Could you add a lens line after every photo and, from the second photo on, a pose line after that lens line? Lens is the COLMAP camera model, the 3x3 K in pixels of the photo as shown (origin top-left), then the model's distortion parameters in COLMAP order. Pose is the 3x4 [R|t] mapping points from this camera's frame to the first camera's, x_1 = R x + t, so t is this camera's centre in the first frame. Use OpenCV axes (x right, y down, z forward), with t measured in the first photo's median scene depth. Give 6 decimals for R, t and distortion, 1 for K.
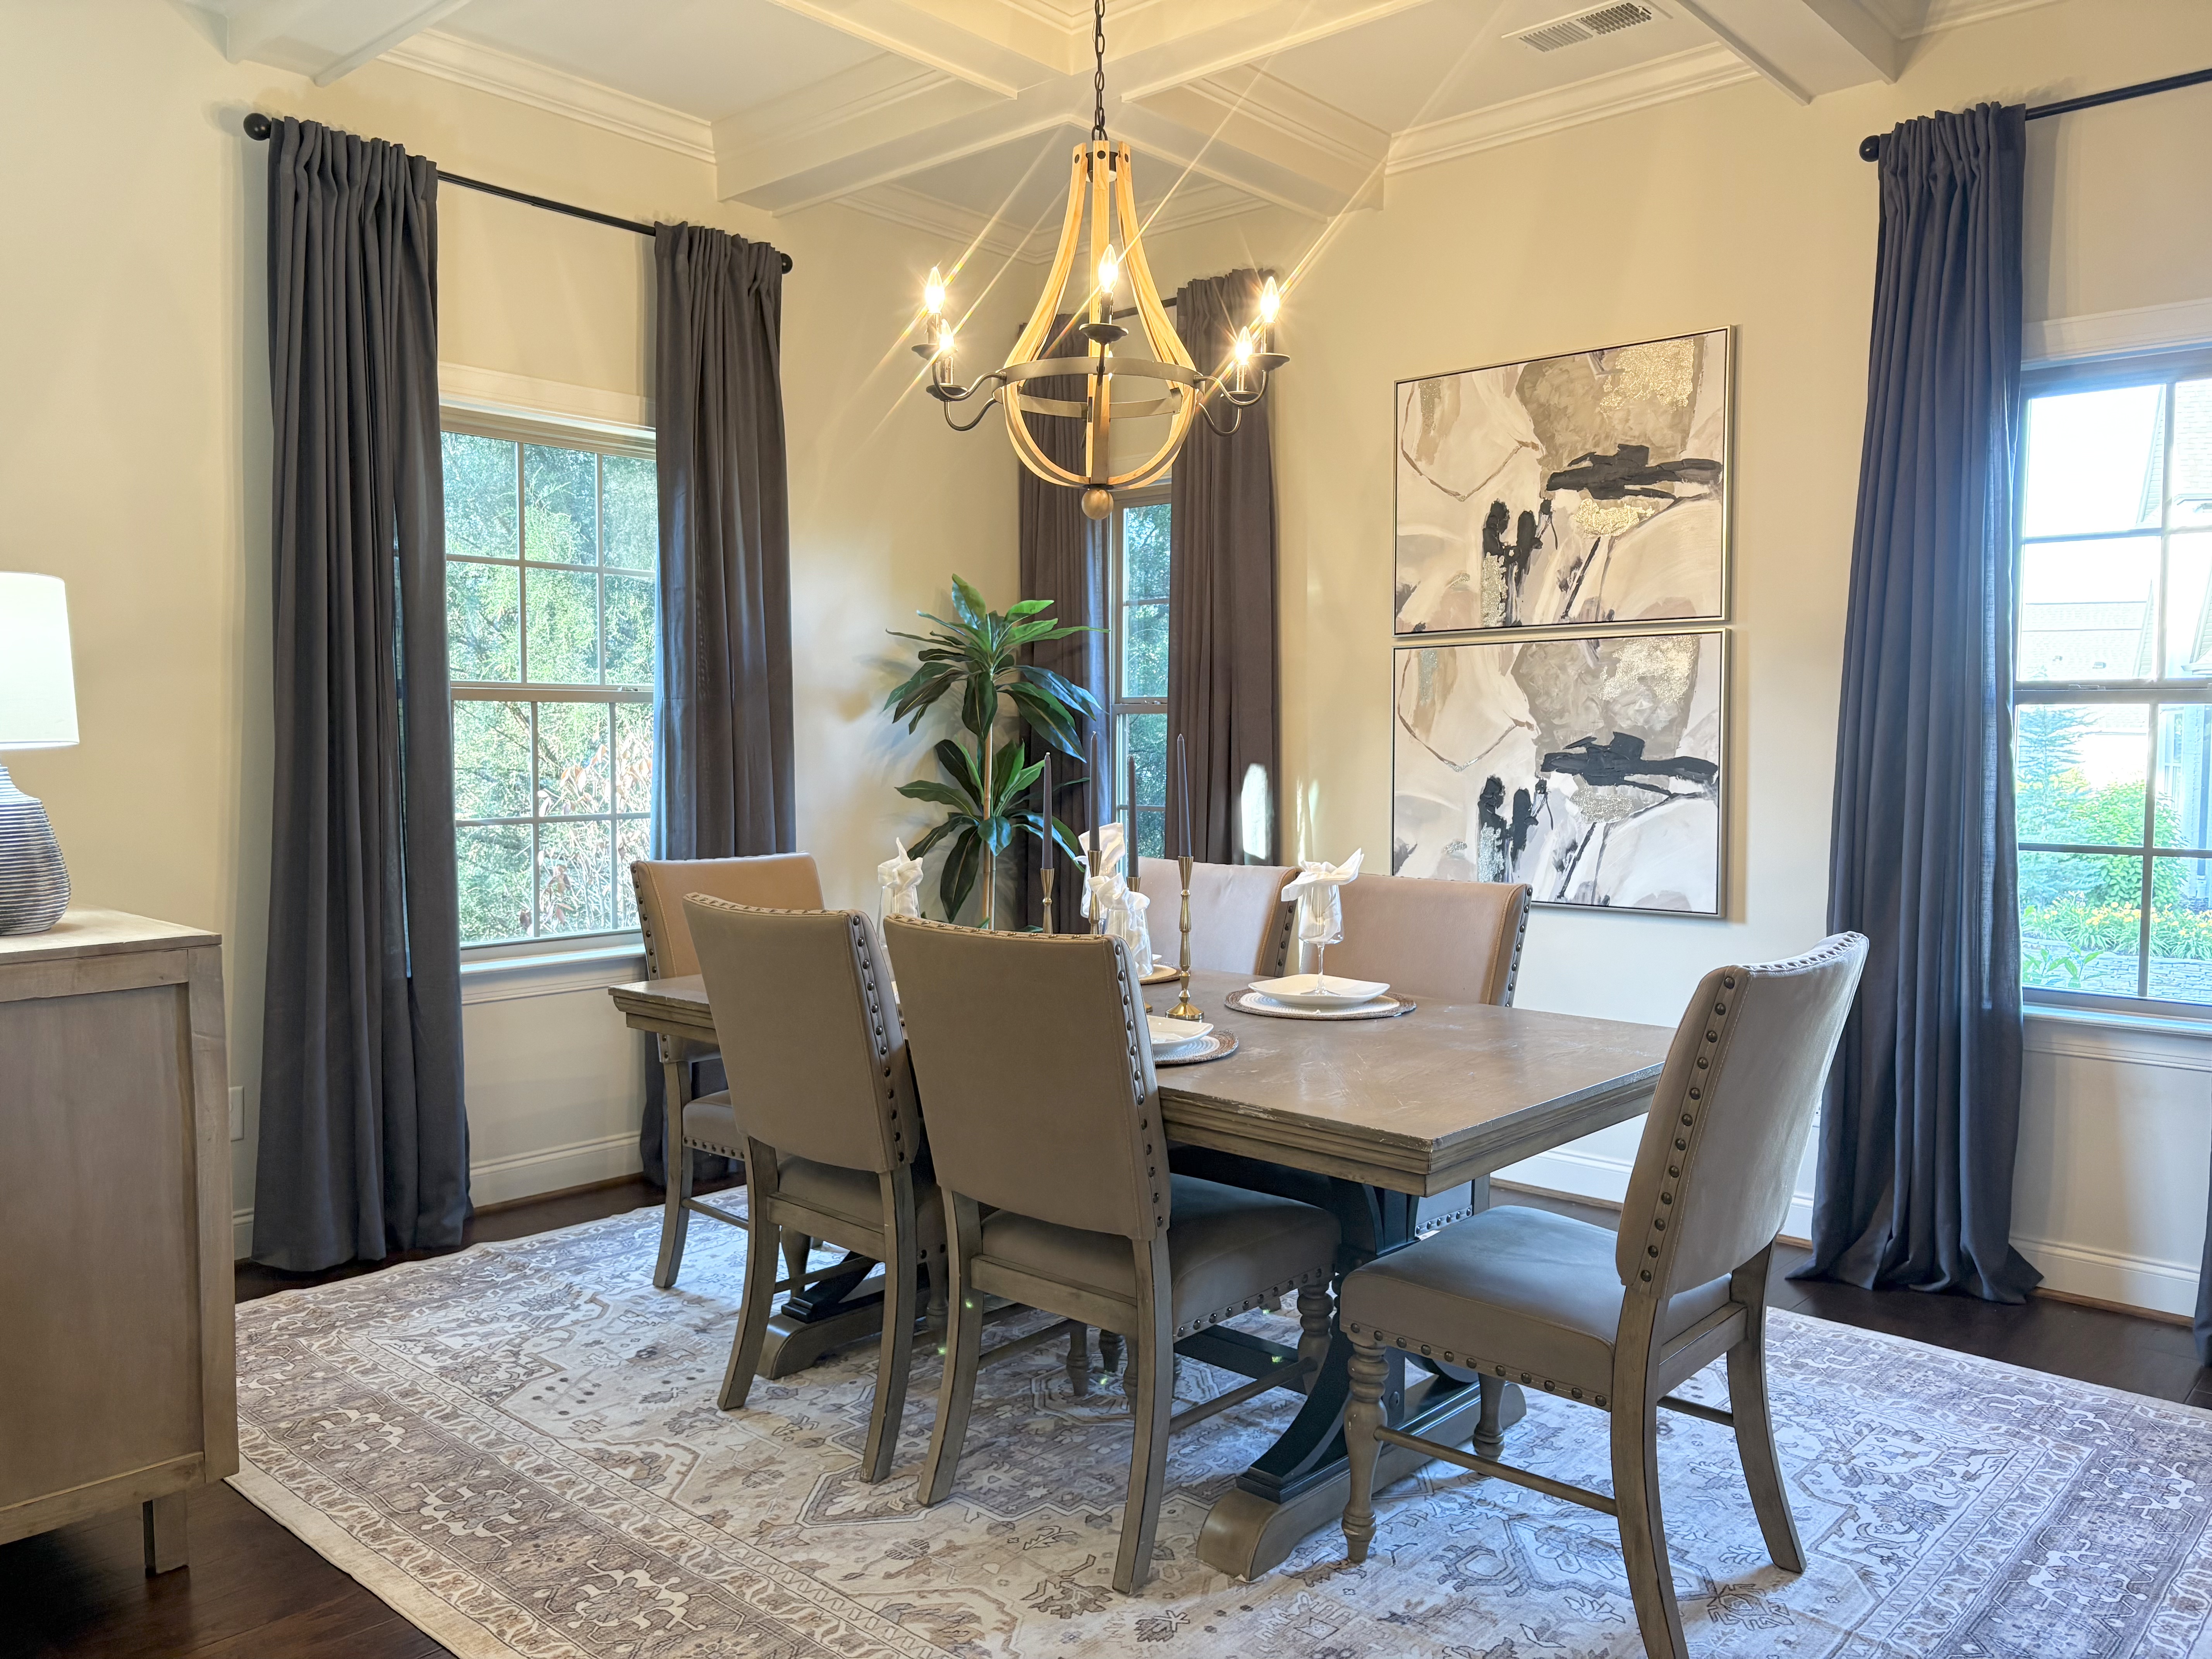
lens RADIAL K [[1676.9, 0, 1106.0], [0, 1676.9, 829.5], [0, 0, 1]] dist [0.046067, -0.042853]
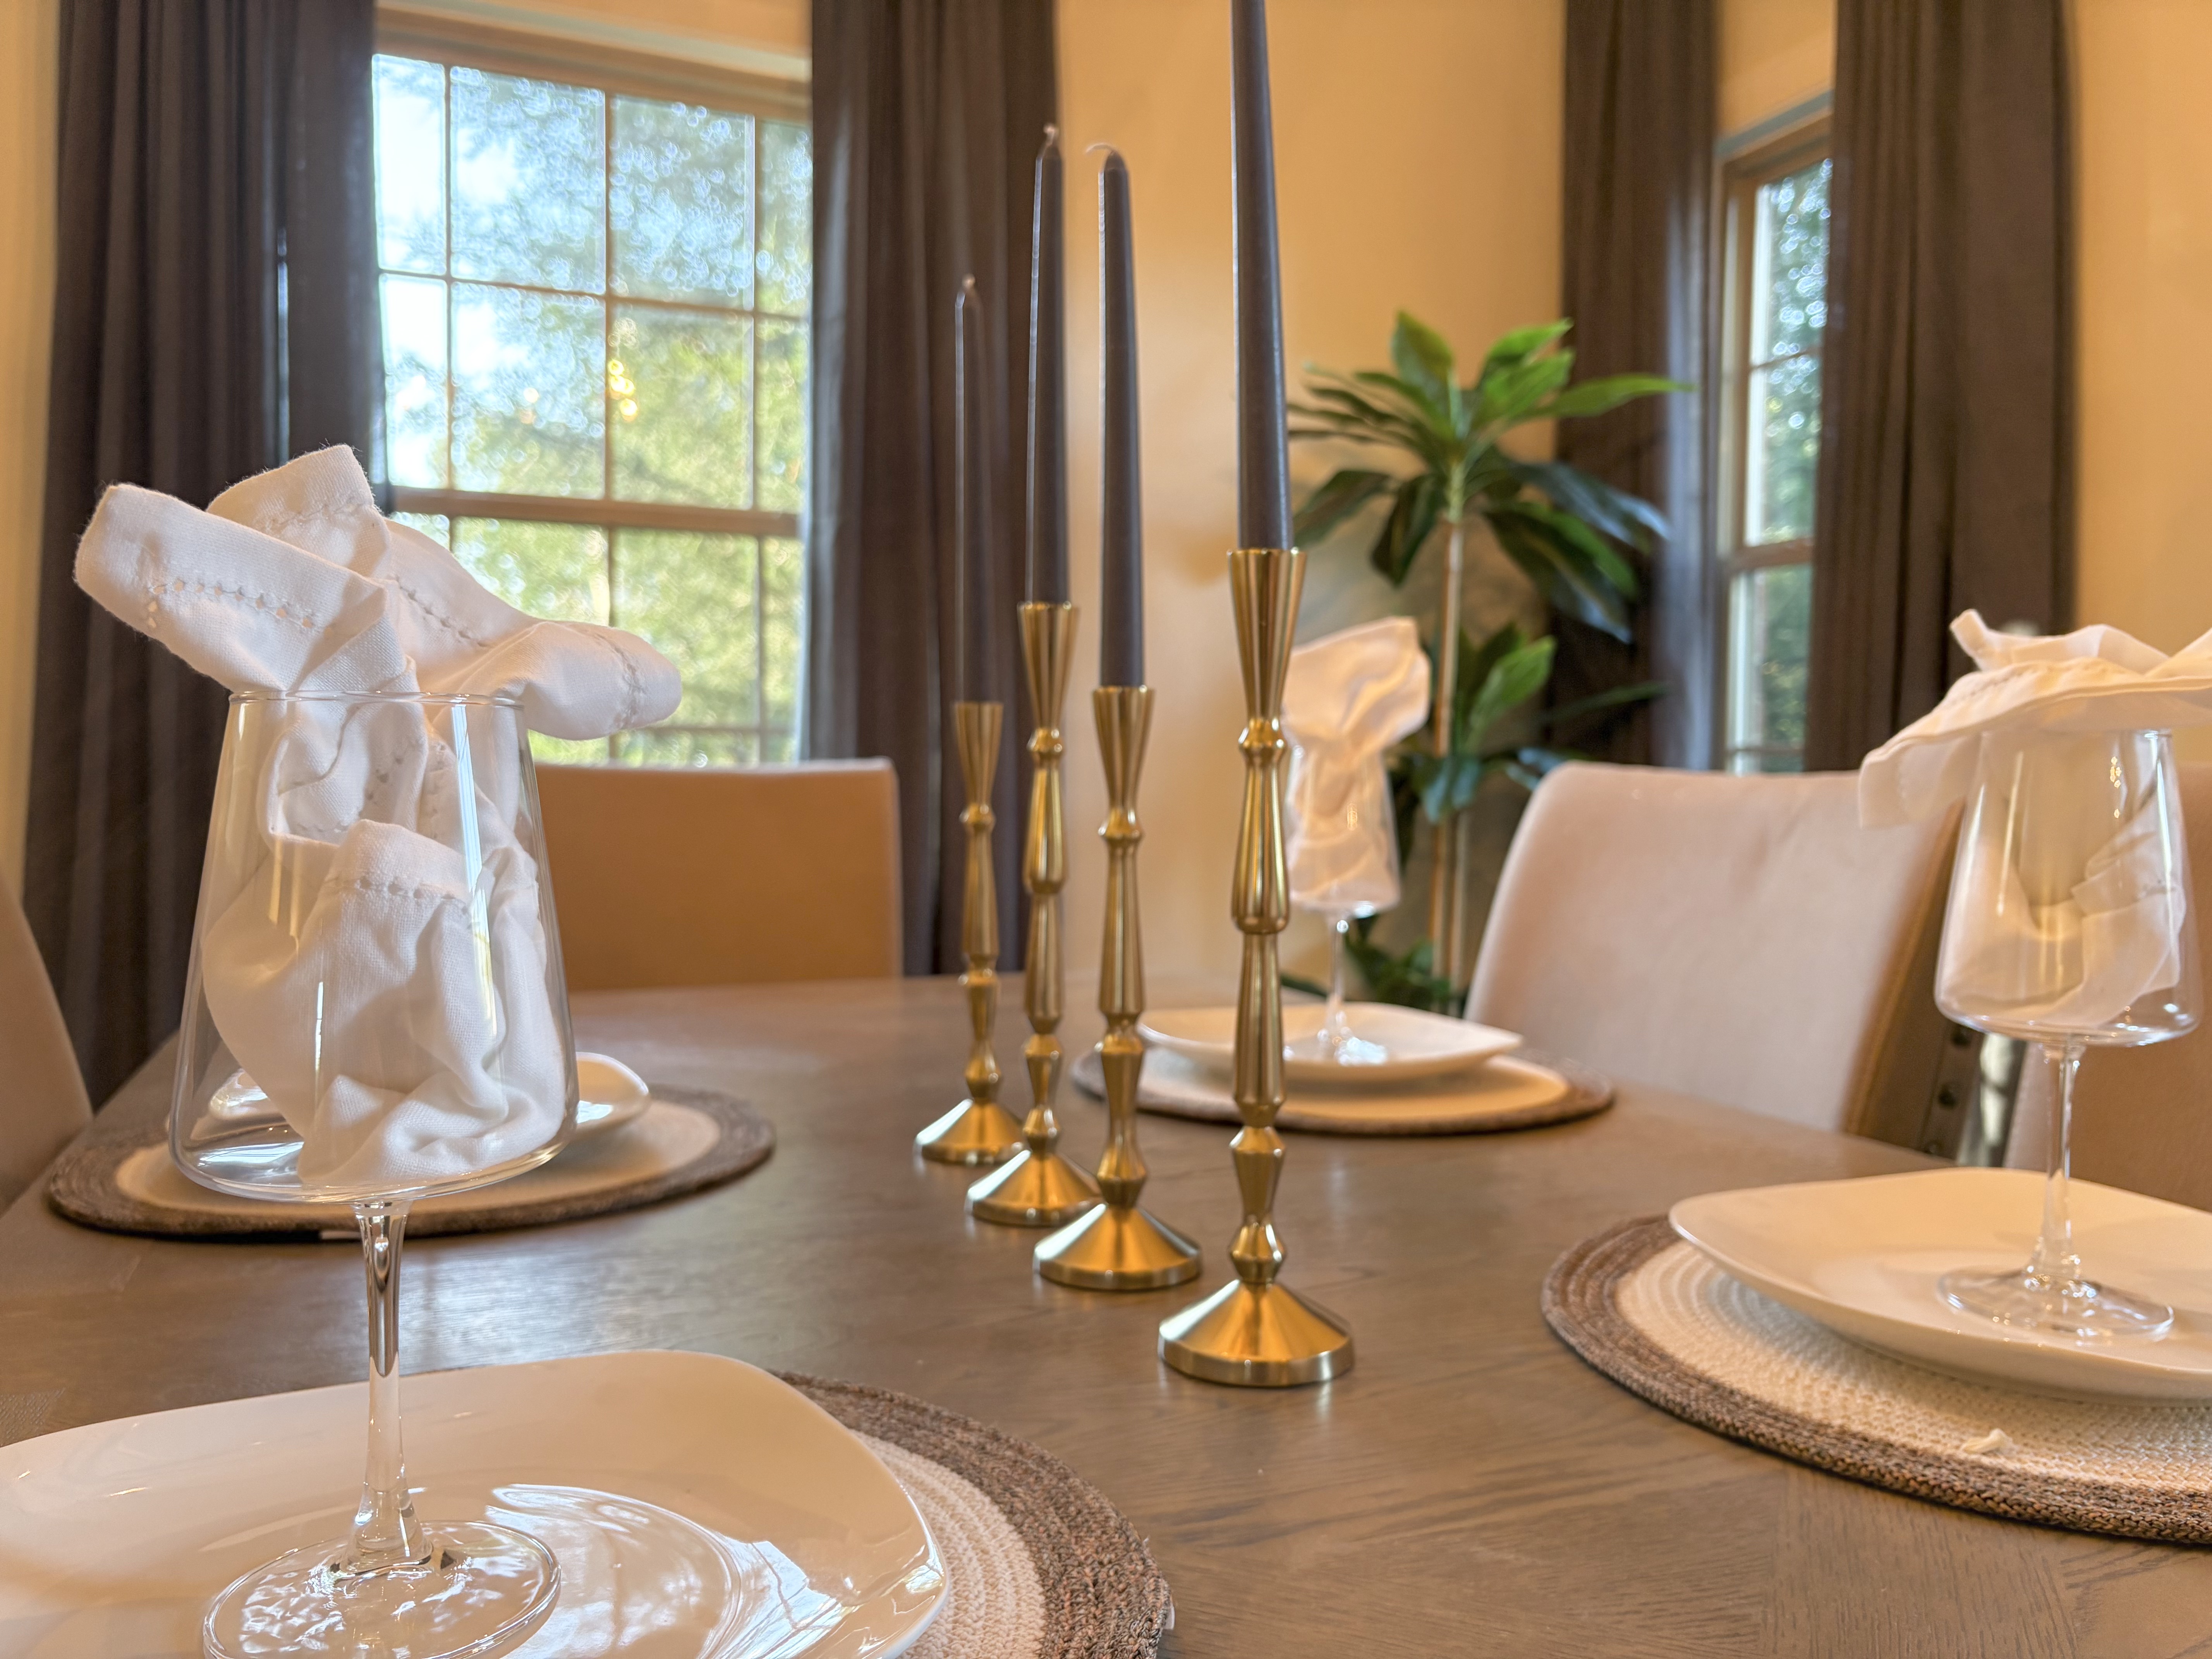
lens RADIAL K [[1676.9, 0, 1106.0], [0, 1676.9, 829.5], [0, 0, 1]] dist [0.046067, -0.042853]
pose [[0.901999, 0.021517, -0.431201, 0.066807], [-0.028311, 0.999556, -0.009343, 0.027838], [0.430808, 0.020635, 0.902208, 0.468232]]
